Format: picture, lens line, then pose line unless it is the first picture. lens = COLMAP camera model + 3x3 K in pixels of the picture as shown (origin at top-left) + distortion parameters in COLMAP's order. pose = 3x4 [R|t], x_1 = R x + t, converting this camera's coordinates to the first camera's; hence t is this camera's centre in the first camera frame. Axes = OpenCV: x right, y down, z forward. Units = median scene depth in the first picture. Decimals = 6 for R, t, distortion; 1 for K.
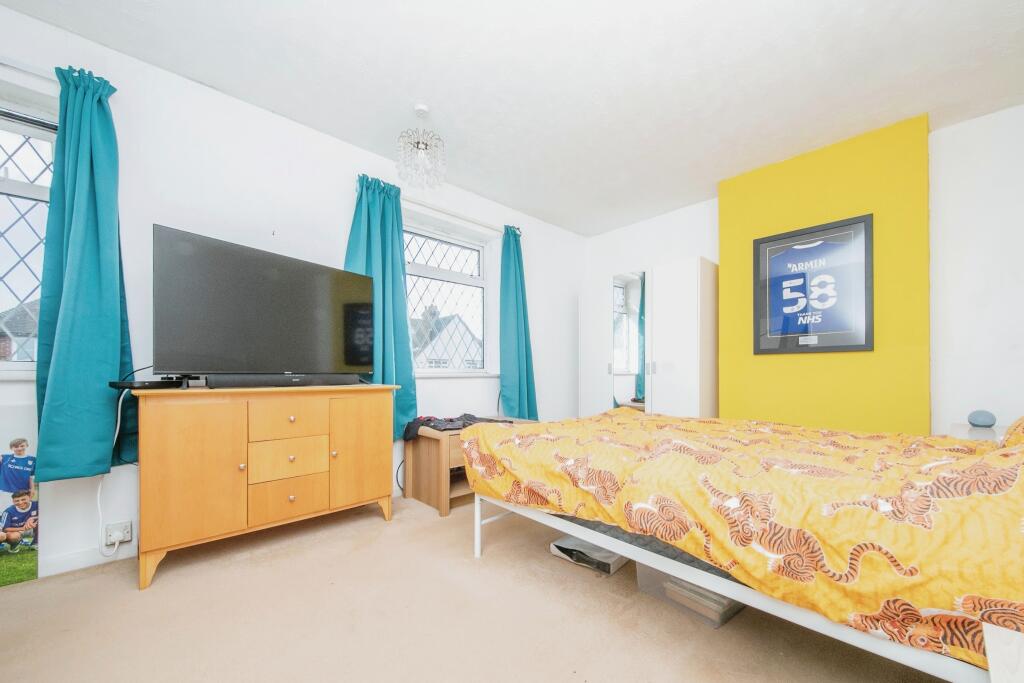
lens RADIAL K [[384.5, 0, 511.3], [0, 384.5, 372.1], [0, 0, 1]] dist [-0.015995, -0.000049]
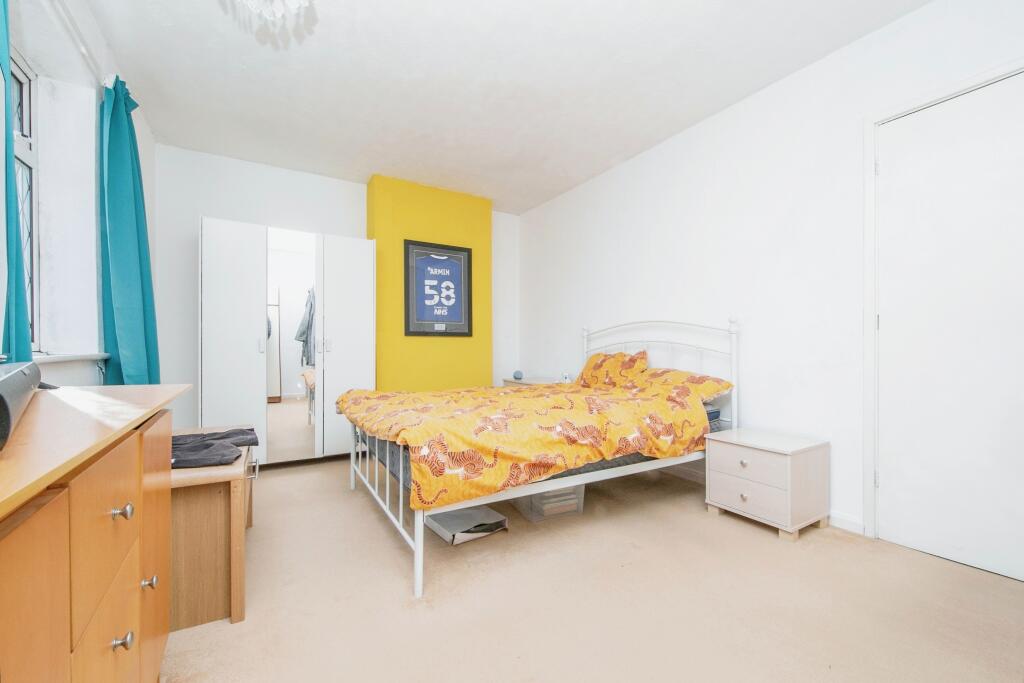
lens RADIAL K [[399.5, 0, 512.0], [0, 399.5, 341.5], [0, 0, 1]] dist [0.000796, 0.000009]
pose [[0.229146, 0.017282, 0.973239, -0.774813], [-0.003342, 0.999850, -0.016968, -0.011787], [-0.973386, 0.000636, 0.229169, 0.597093]]
